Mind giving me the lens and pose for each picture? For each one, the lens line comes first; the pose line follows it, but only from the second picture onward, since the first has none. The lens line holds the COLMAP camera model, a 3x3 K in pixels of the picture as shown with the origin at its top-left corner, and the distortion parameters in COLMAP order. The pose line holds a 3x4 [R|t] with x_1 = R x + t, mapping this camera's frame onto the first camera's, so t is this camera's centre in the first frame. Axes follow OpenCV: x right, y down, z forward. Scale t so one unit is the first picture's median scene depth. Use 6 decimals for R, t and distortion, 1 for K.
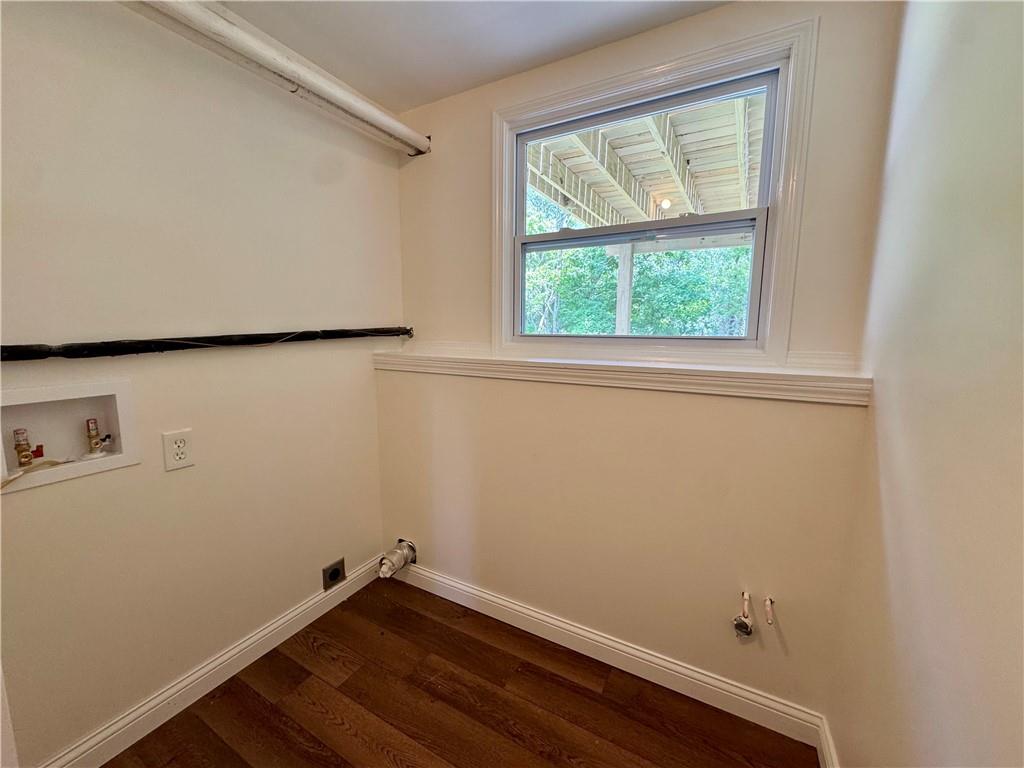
lens RADIAL K [[407.8, 0, 511.2], [0, 407.8, 383.2], [0, 0, 1]] dist [0.001392, -0.000017]
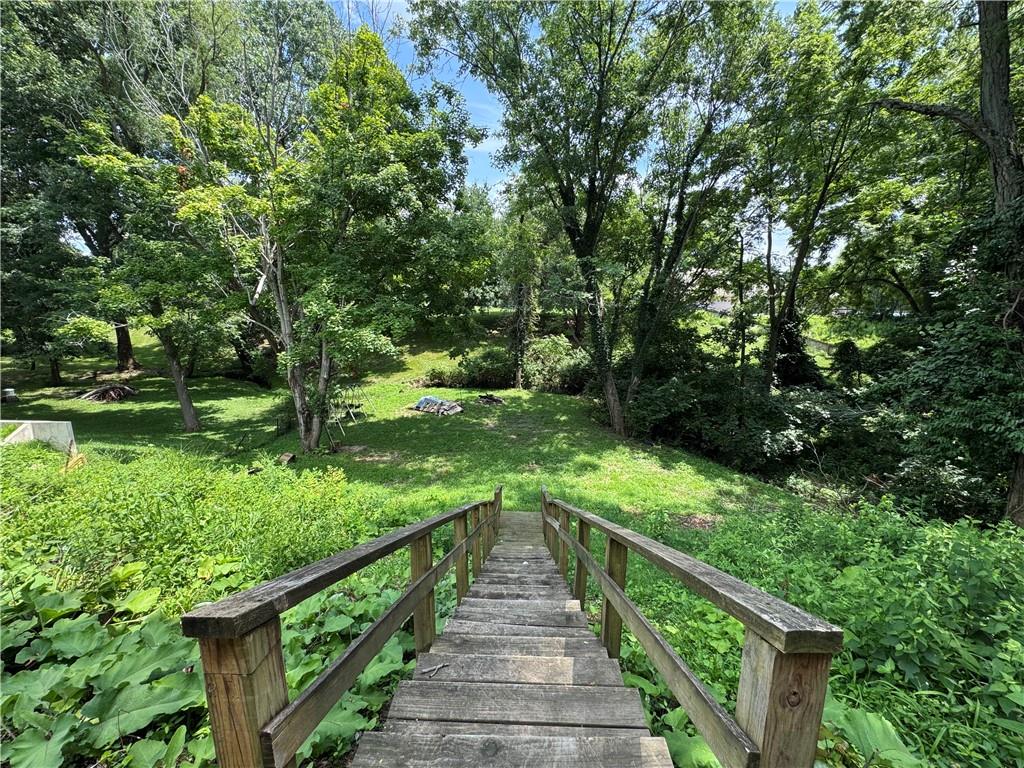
lens RADIAL K [[407.8, 0, 513.2], [0, 407.8, 387.9], [0, 0, 1]] dist [0.001392, -0.000017]
pose [[0.888647, -0.093875, 0.448880, 0.129834], [0.057387, 0.993894, 0.094246, -0.027527], [-0.454986, -0.057991, 0.888608, 0.244759]]
